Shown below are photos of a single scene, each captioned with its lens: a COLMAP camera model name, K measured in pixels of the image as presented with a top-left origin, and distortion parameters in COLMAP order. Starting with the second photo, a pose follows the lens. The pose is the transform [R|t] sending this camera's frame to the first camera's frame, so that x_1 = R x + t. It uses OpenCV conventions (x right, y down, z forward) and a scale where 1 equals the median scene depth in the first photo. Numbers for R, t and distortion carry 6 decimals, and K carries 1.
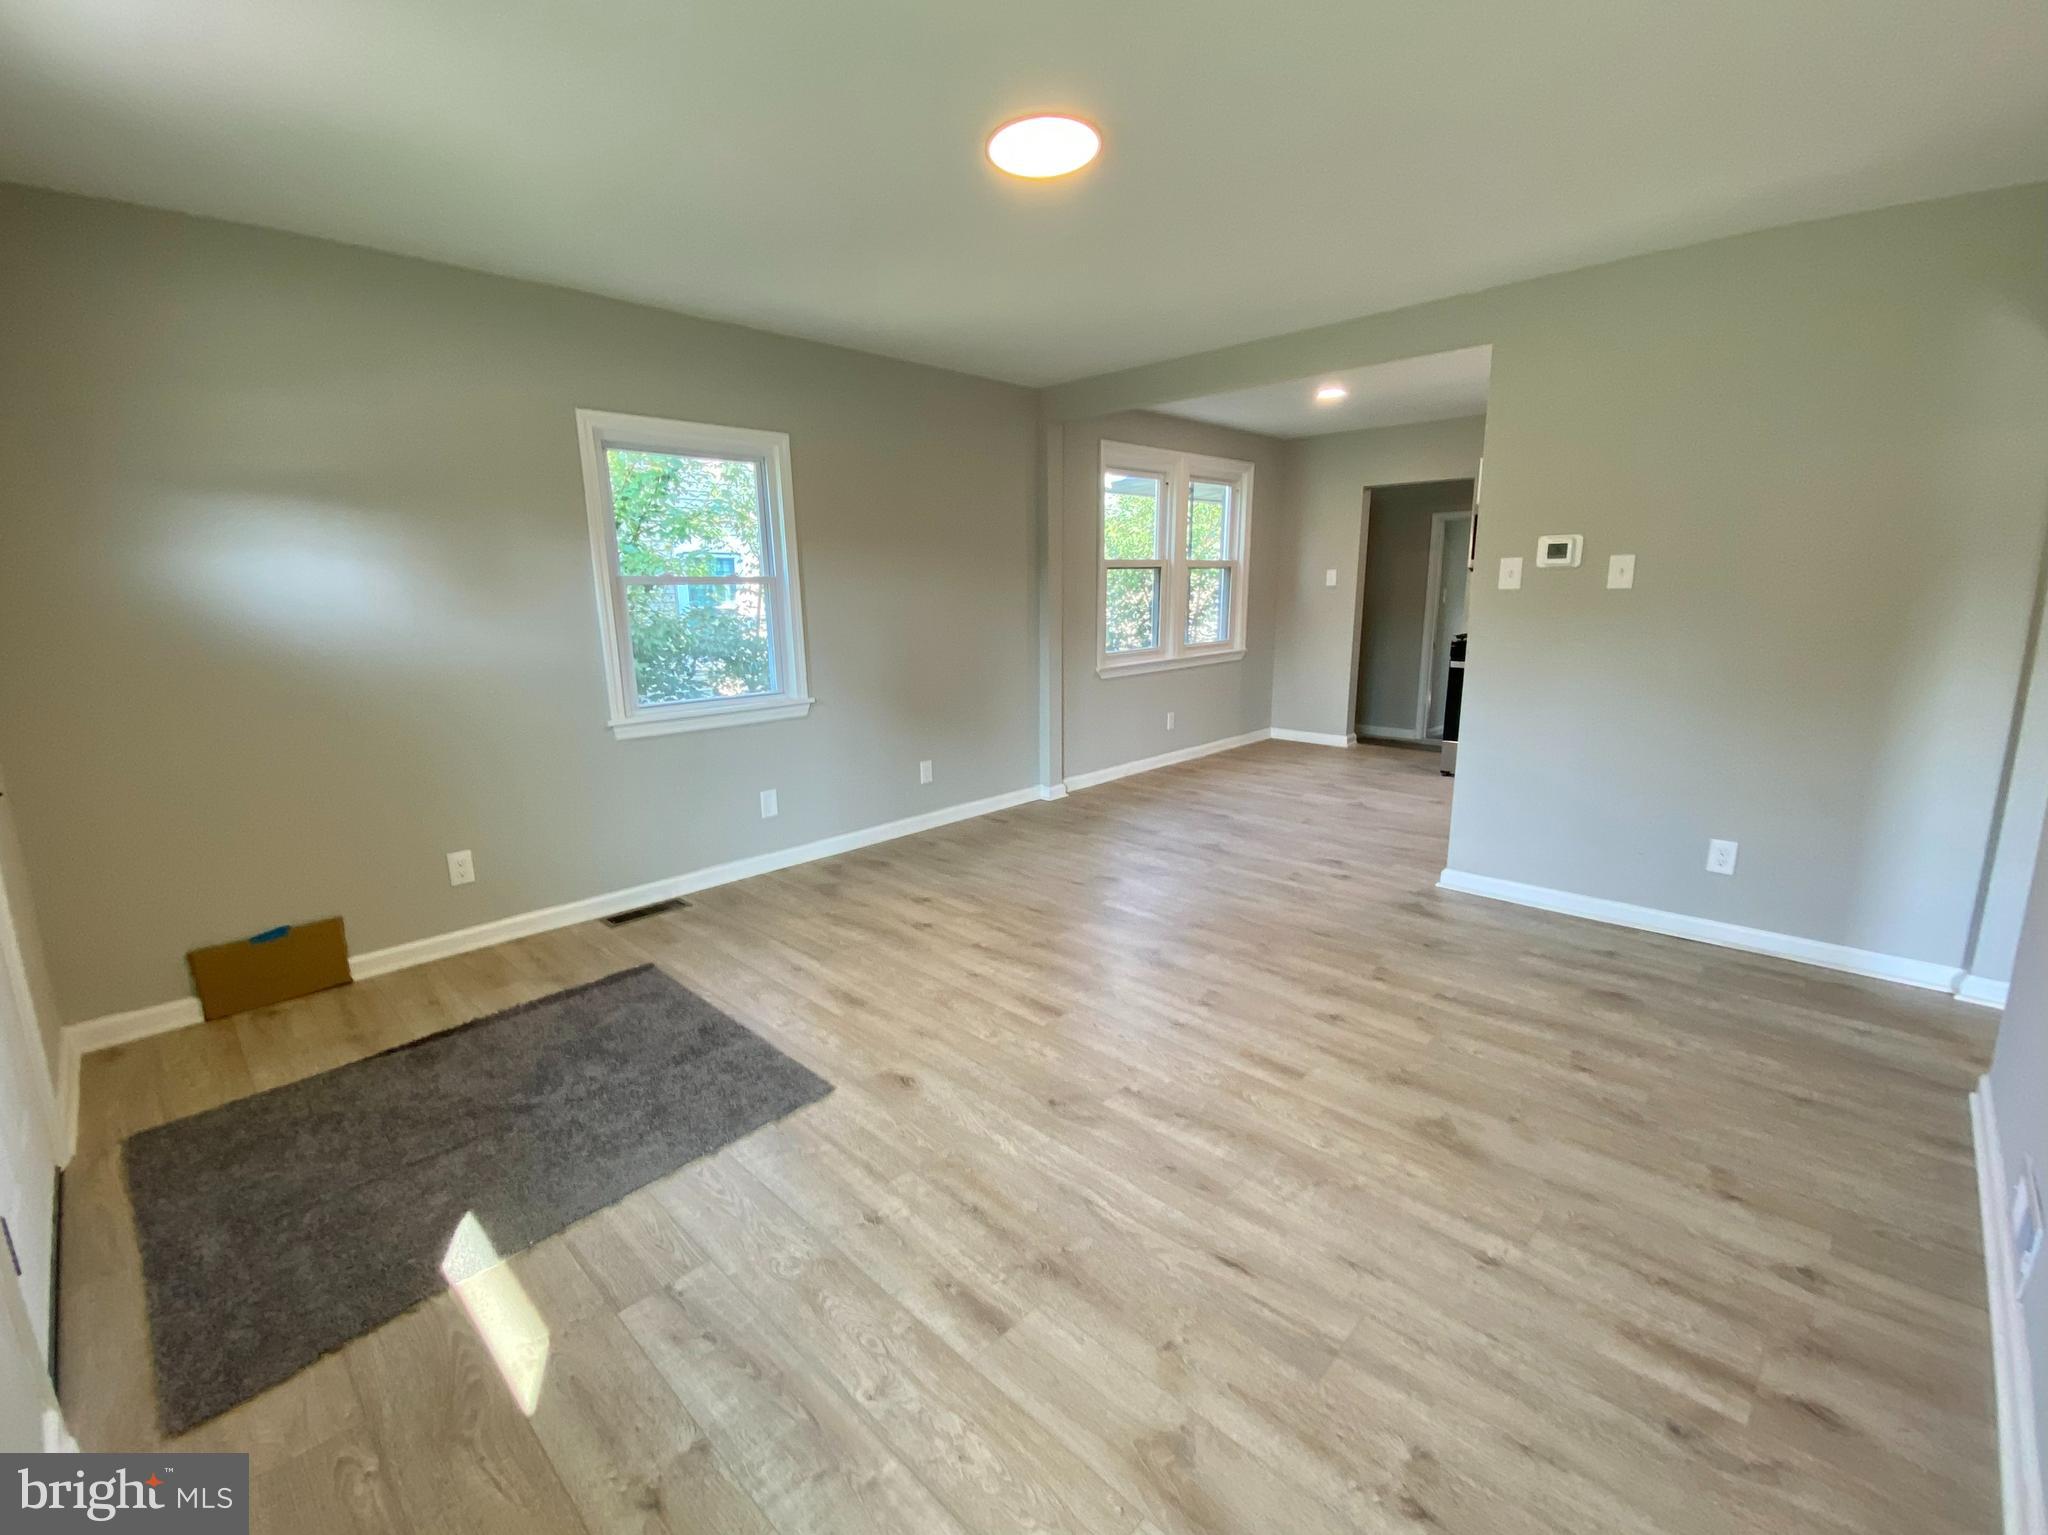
lens RADIAL K [[900.2, 0, 988.2], [0, 900.2, 756.2], [0, 0, 1]] dist [0.016631, -0.006981]
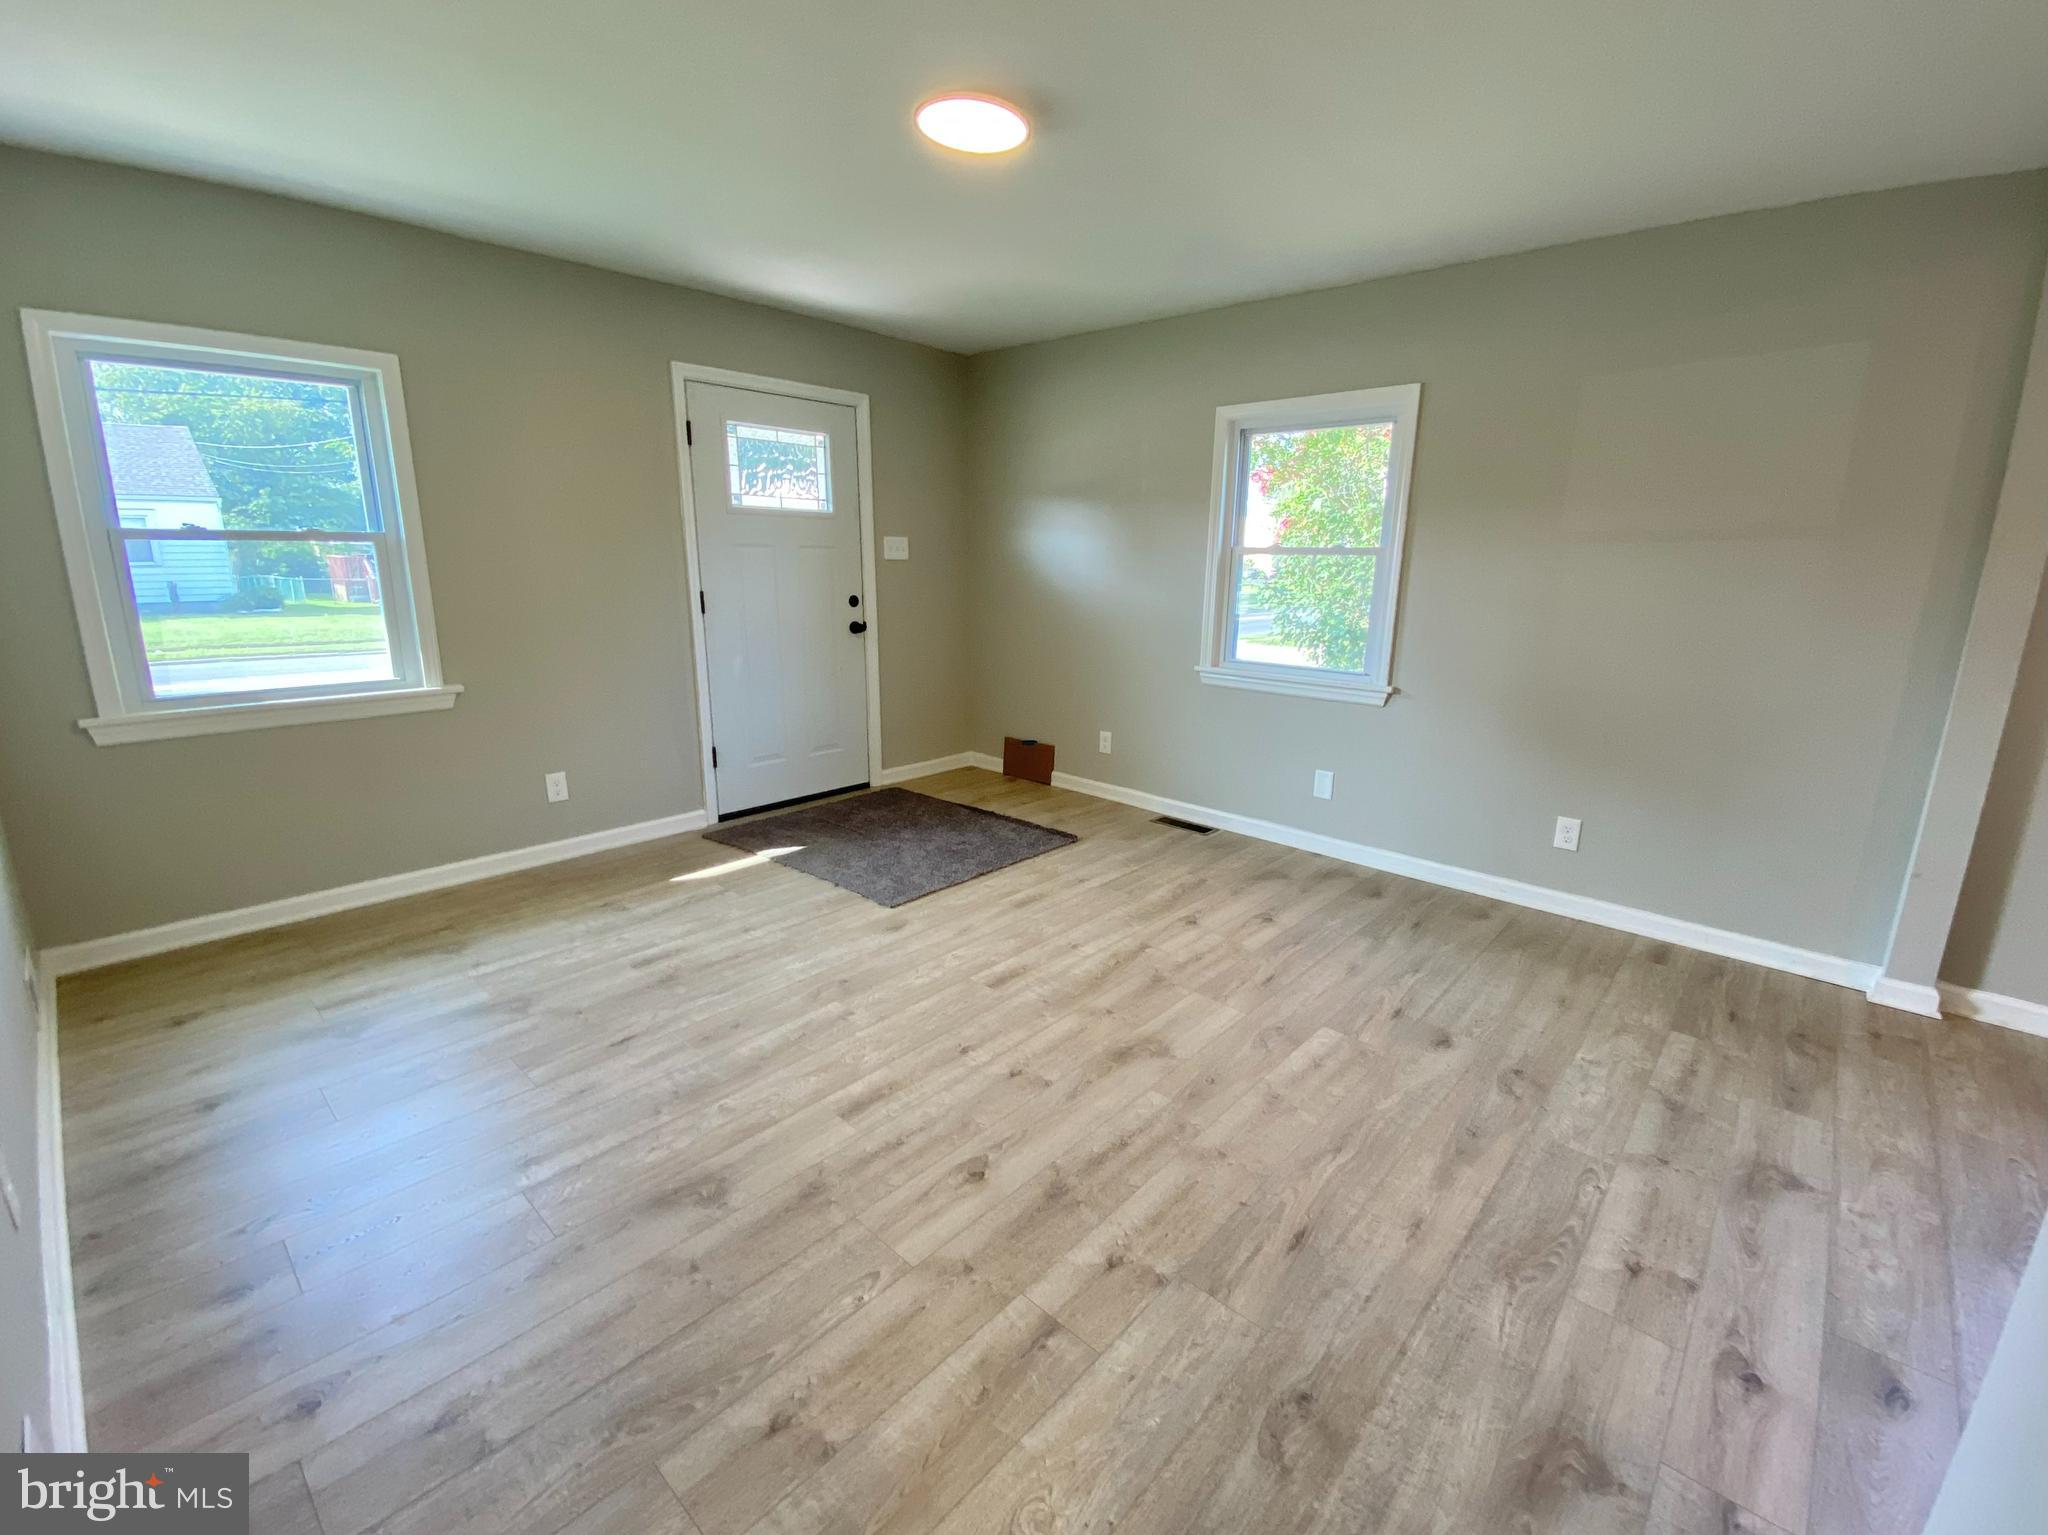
lens RADIAL K [[866.7, 0, 1033.3], [0, 866.7, 754.8], [0, 0, 1]] dist [0.018882, -0.009576]
pose [[0.048047, 0.248011, -0.967565, 0.870899], [-0.204043, 0.950694, 0.233555, -0.180205], [0.977782, 0.186203, 0.096283, 0.816286]]
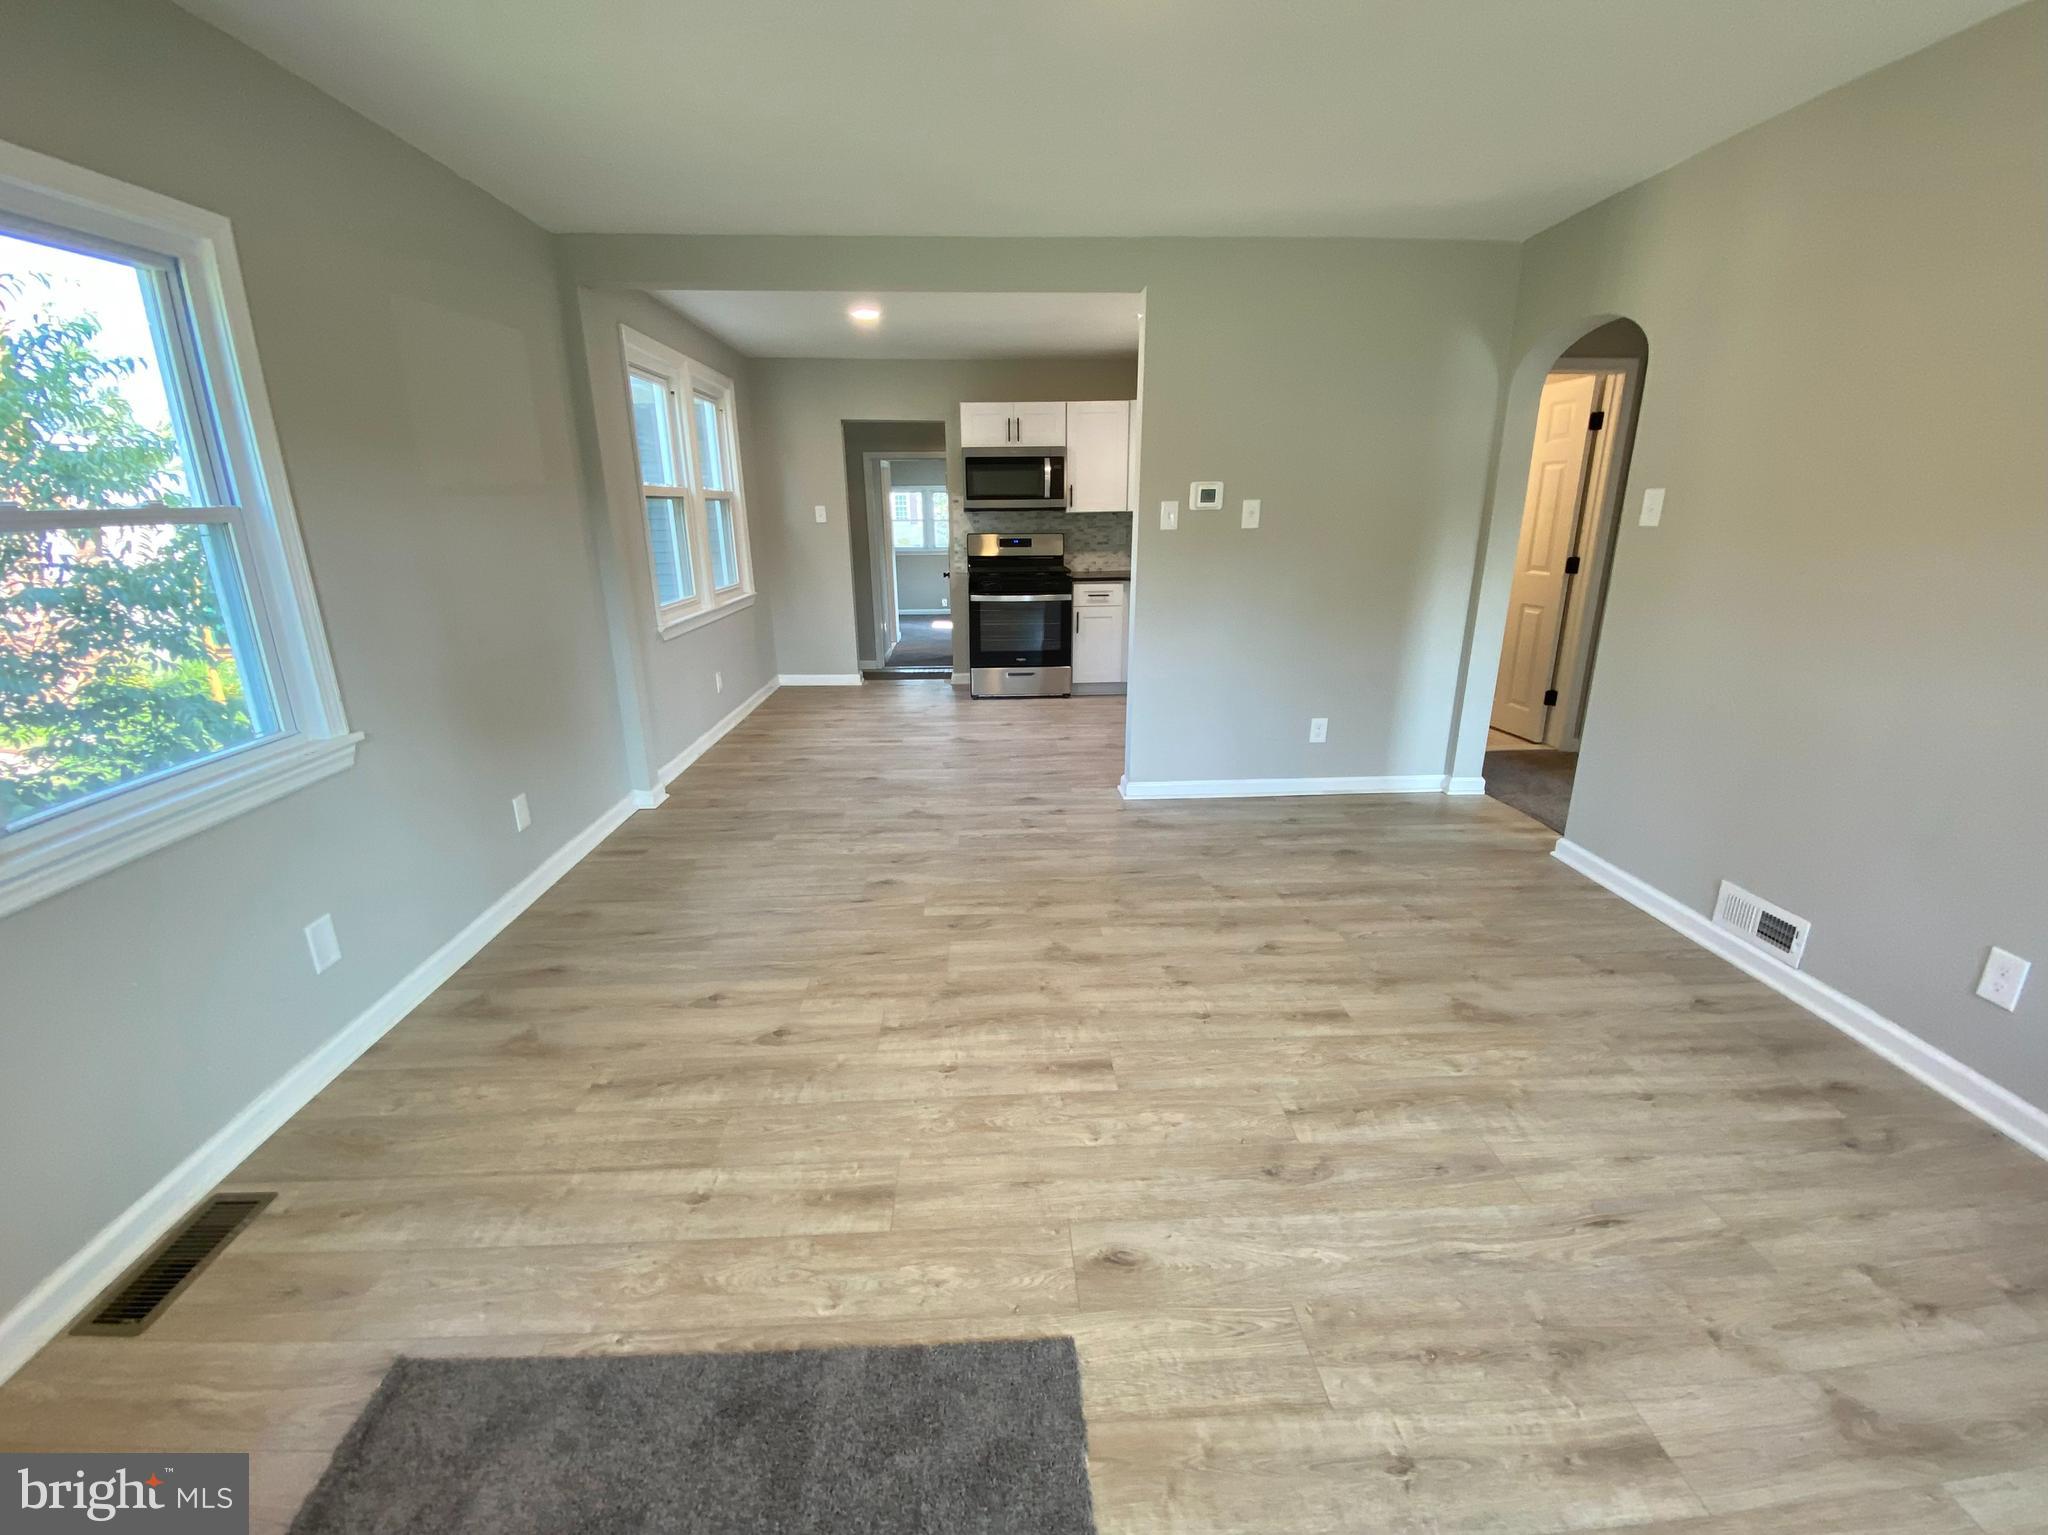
lens RADIAL K [[866.7, 0, 1015.6], [0, 866.7, 748.8], [0, 0, 1]] dist [0.018882, -0.009576]
pose [[0.663660, -0.191780, 0.723032, -0.439675], [0.137952, 0.981376, 0.133680, -0.099375], [-0.735204, 0.011026, 0.677757, 0.475713]]
